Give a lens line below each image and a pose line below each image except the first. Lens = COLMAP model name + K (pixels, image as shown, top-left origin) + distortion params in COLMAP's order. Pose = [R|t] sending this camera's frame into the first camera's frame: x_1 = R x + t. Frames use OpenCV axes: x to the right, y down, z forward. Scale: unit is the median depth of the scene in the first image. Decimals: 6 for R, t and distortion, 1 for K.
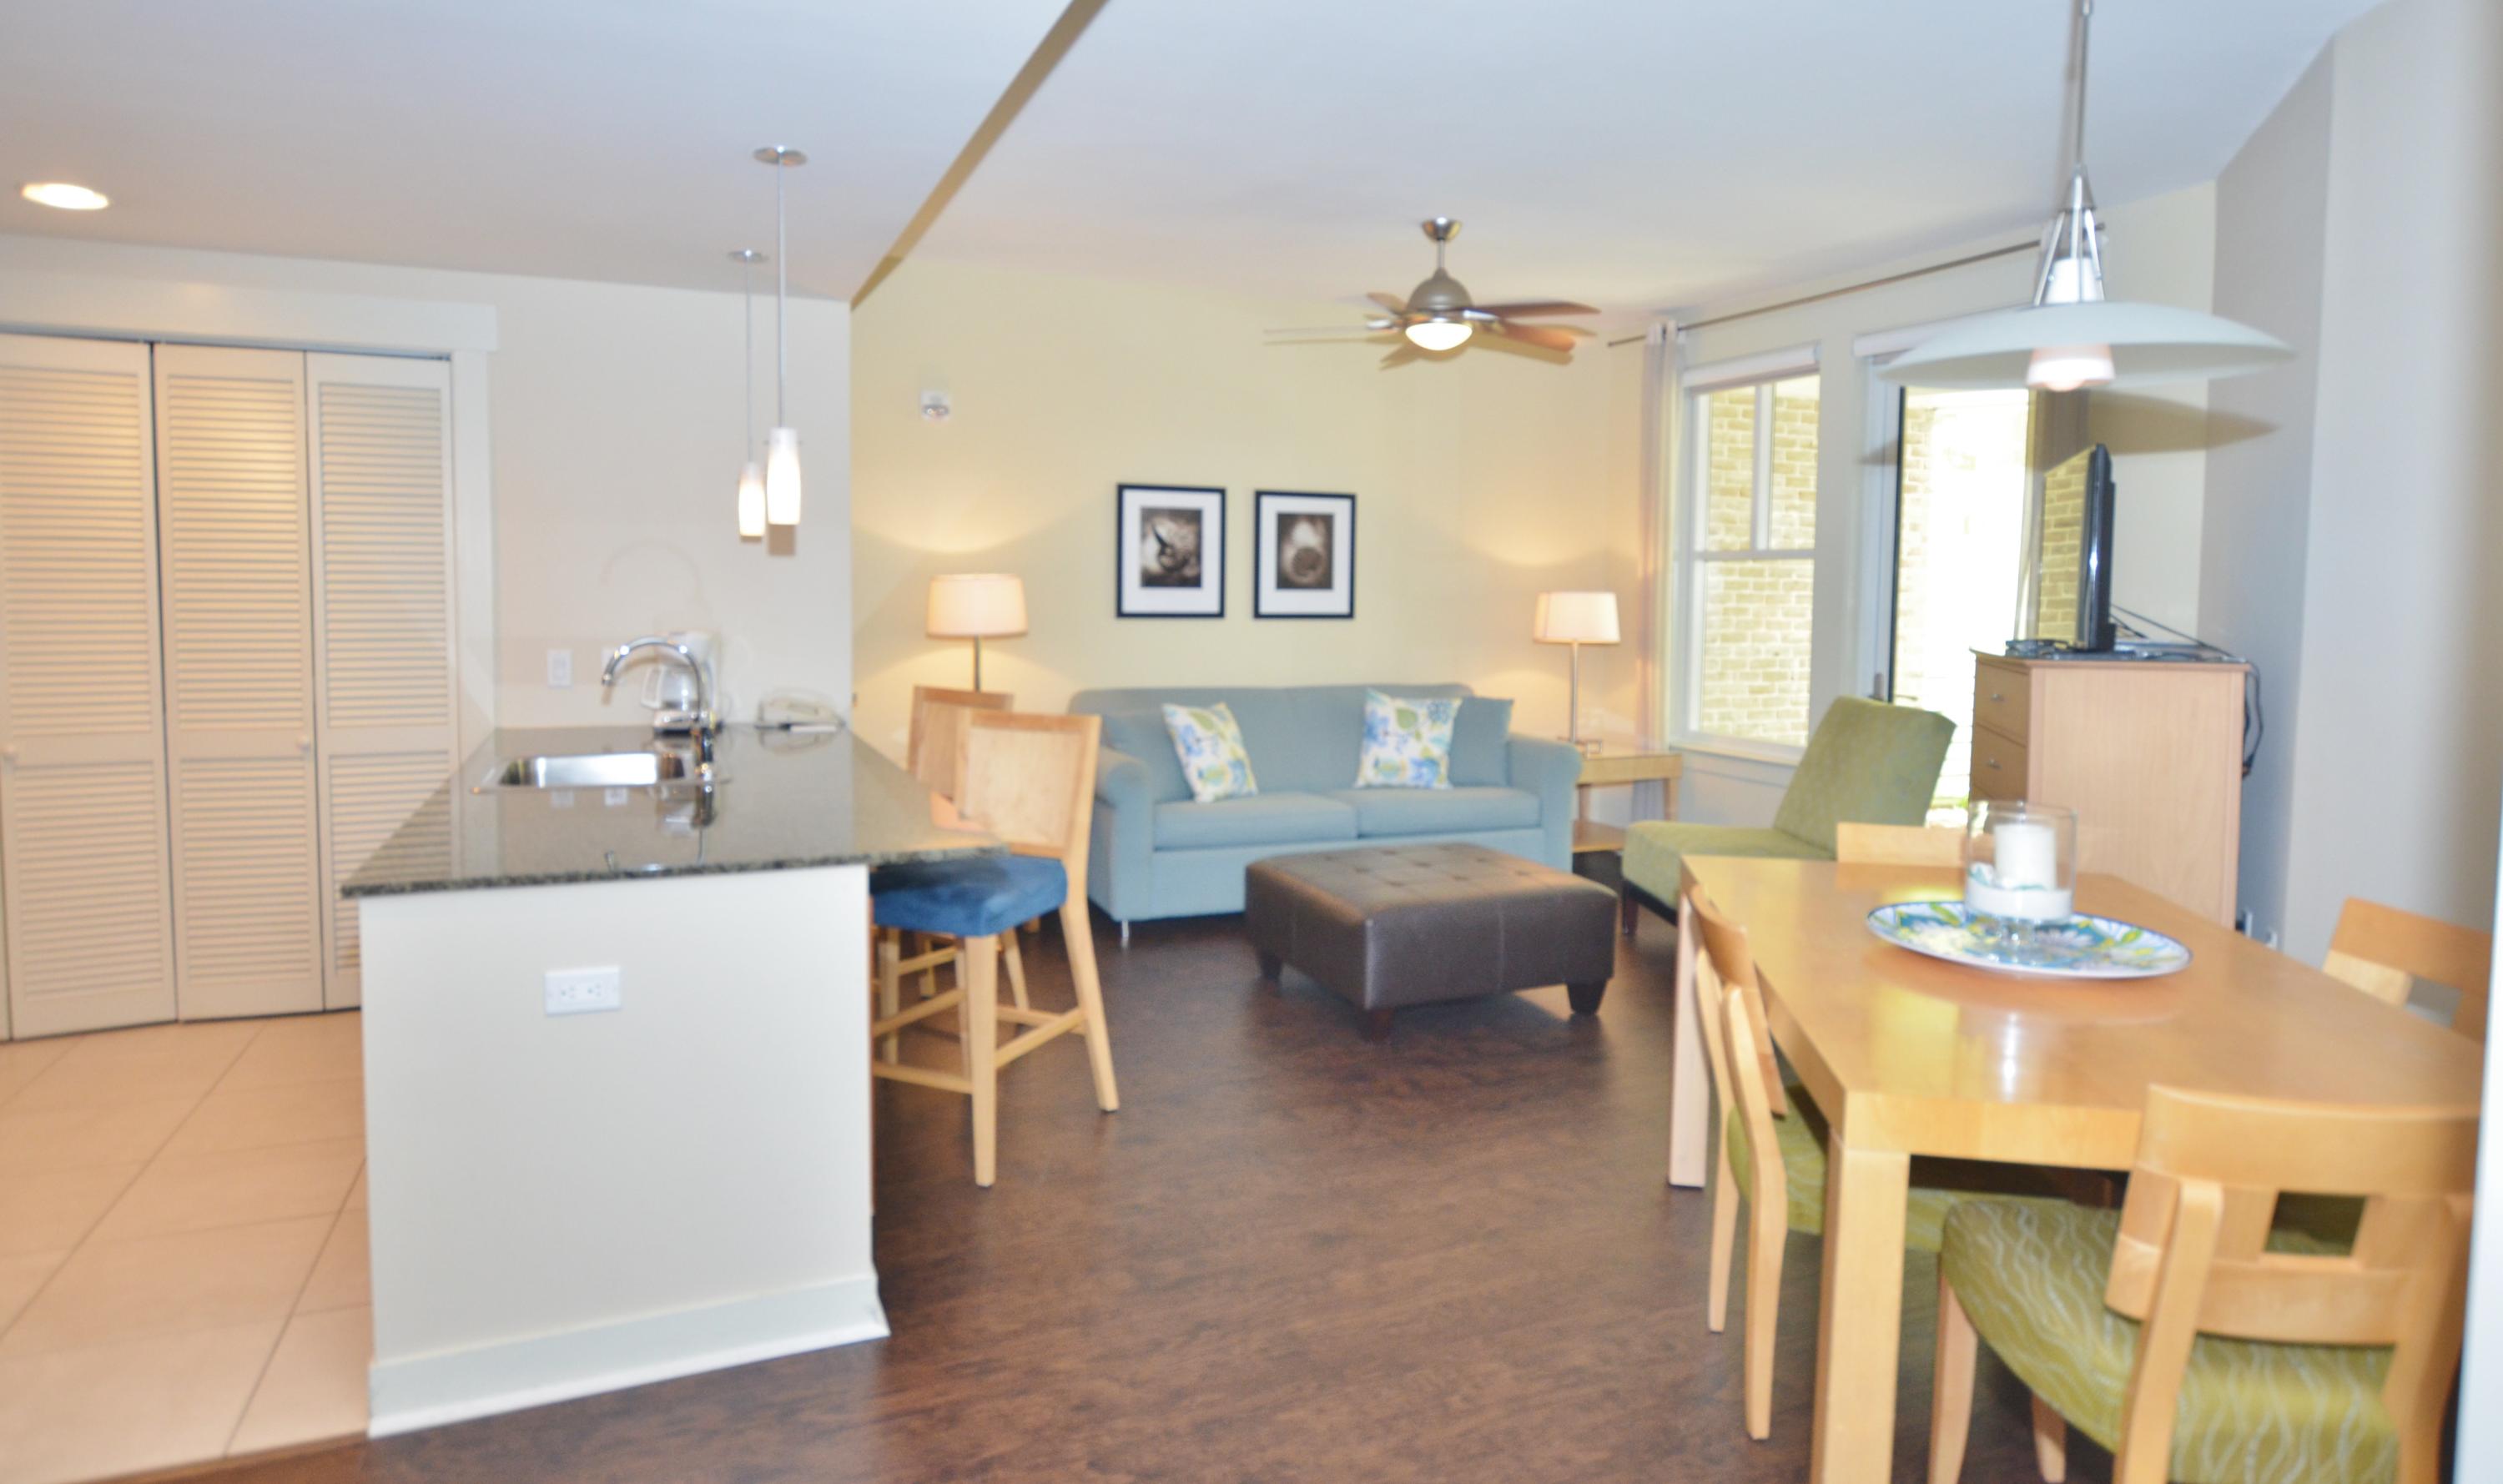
lens RADIAL K [[1412.6, 0, 1241.3], [0, 1412.6, 685.5], [0, 0, 1]] dist [-0.013206, 0.006485]
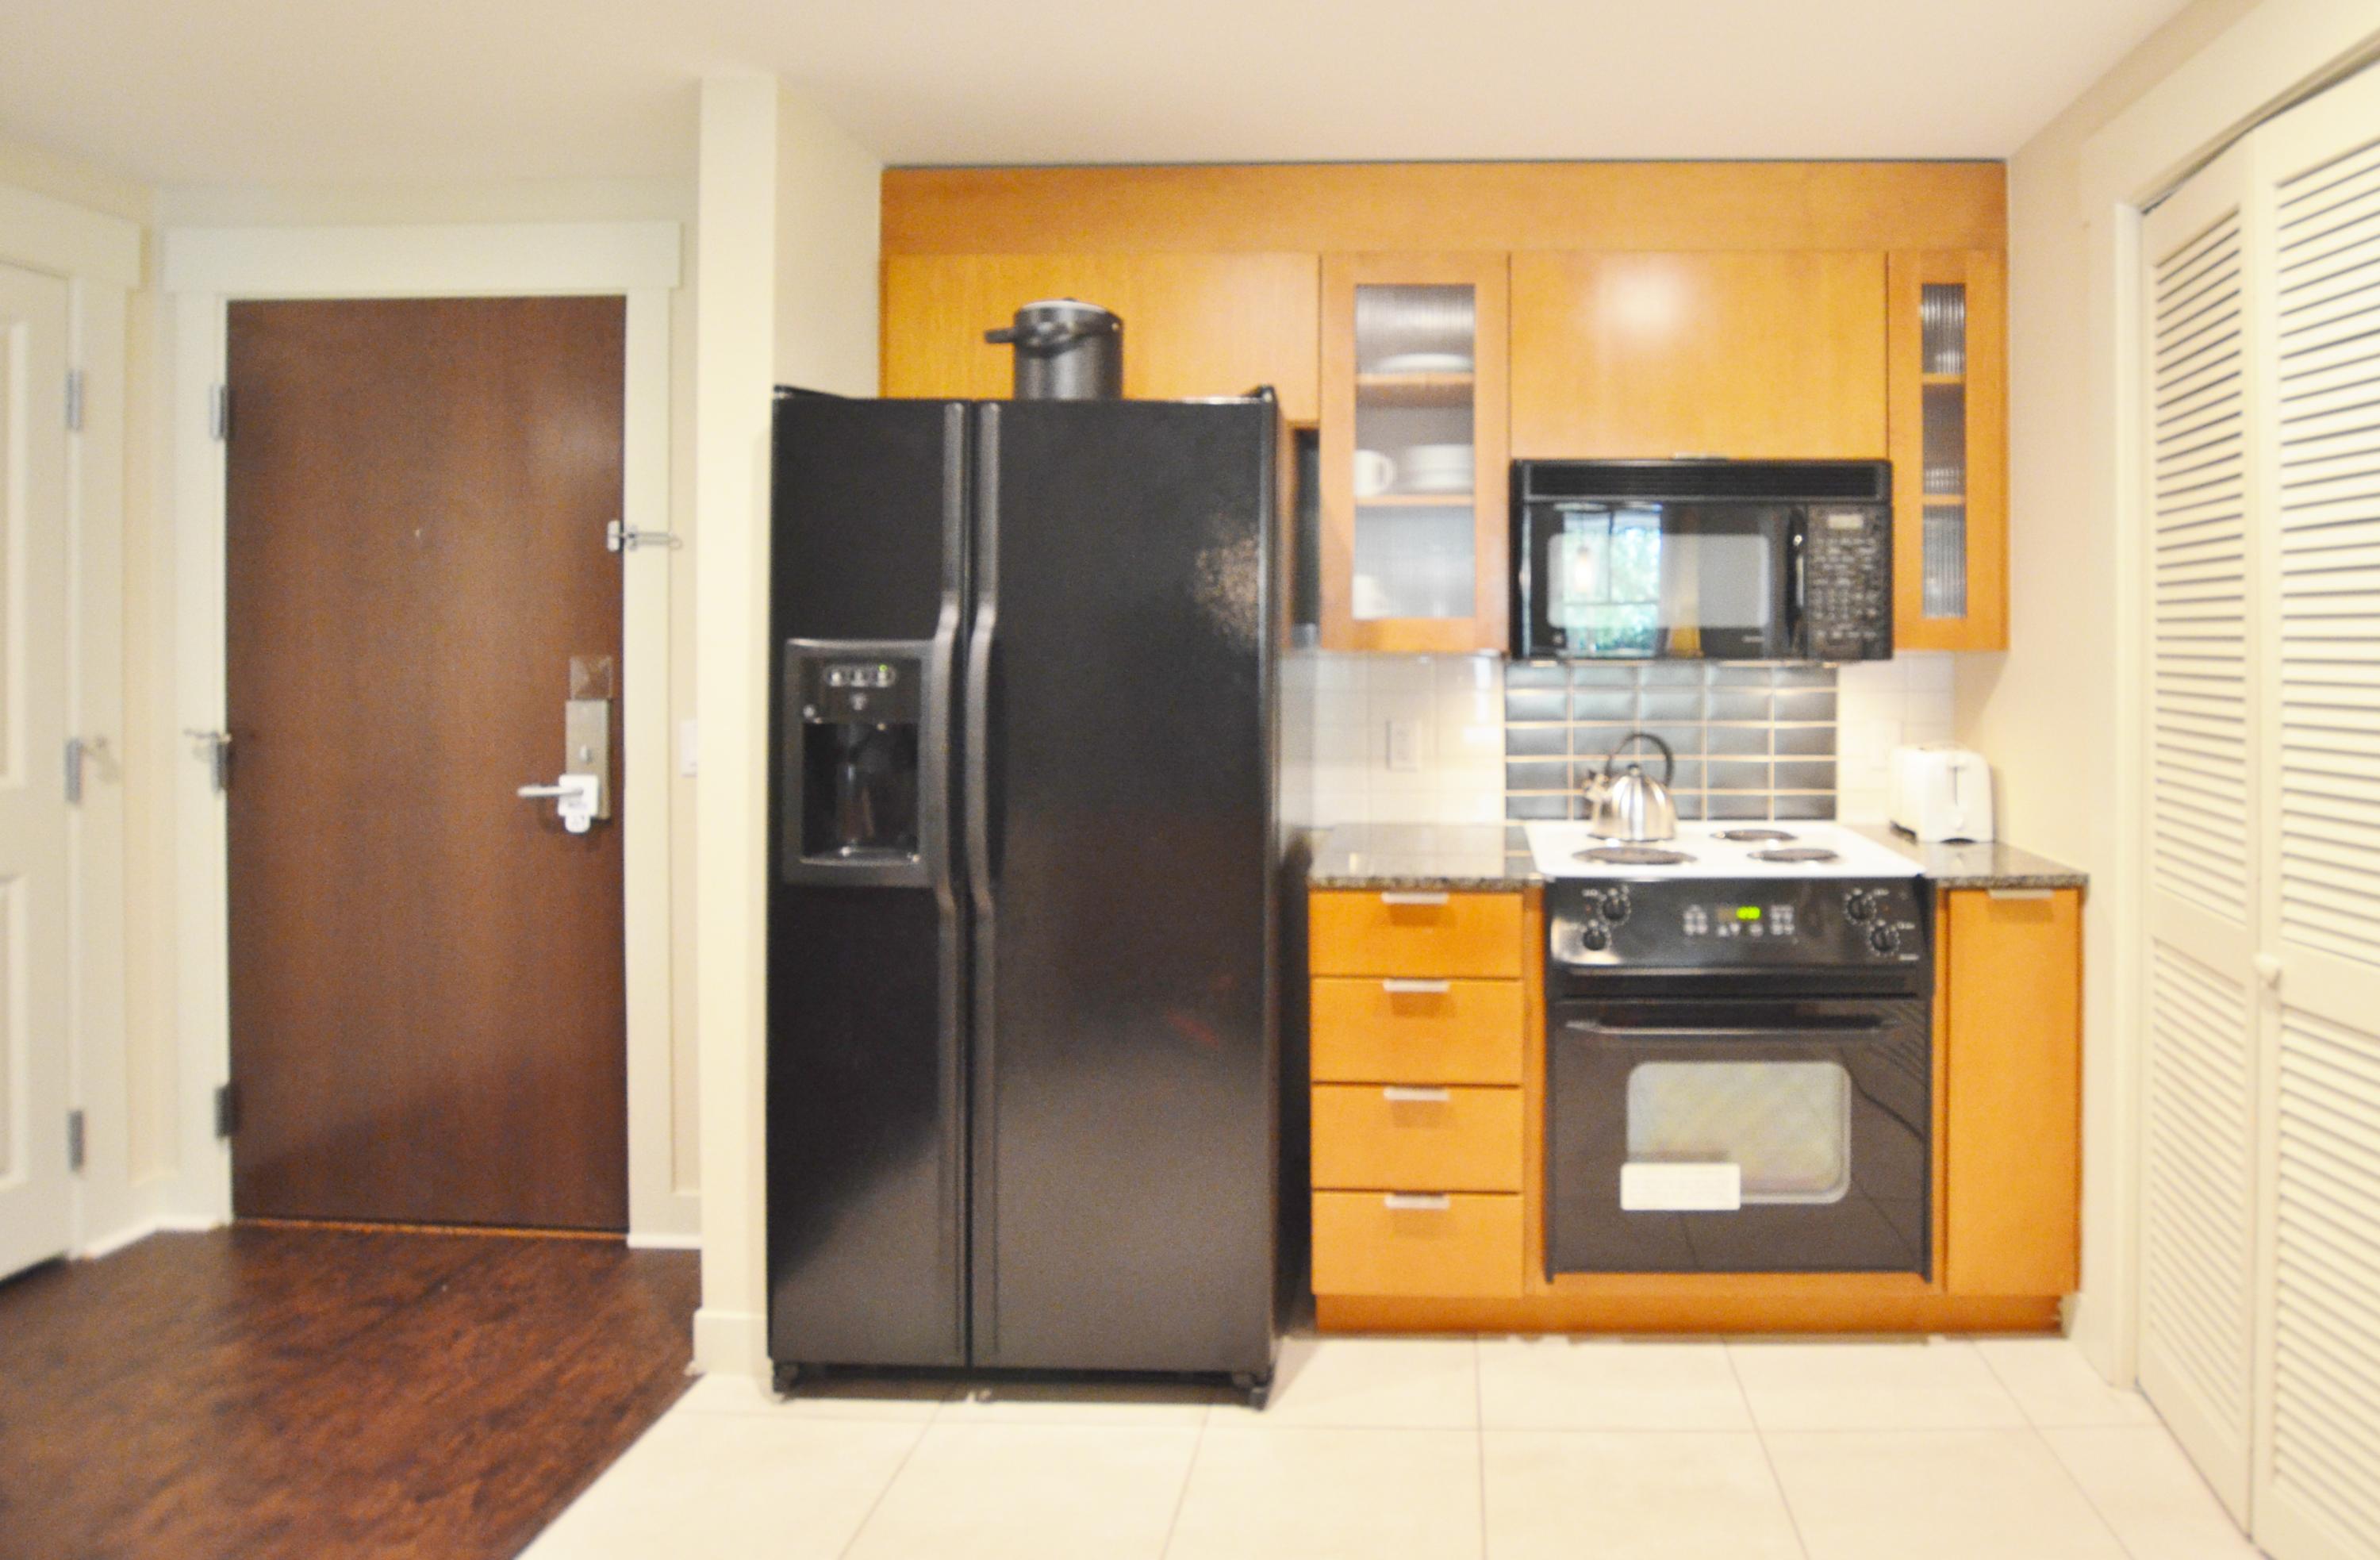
lens RADIAL K [[1279.2, 0, 1426.6], [0, 1279.2, 644.3], [0, 0, 1]] dist [-0.027320, -0.002626]
pose [[-0.401798, -0.007343, -0.915699, -0.223929], [-0.069270, 0.997347, 0.022397, -0.034376], [0.913105, 0.072429, -0.401240, 0.567175]]
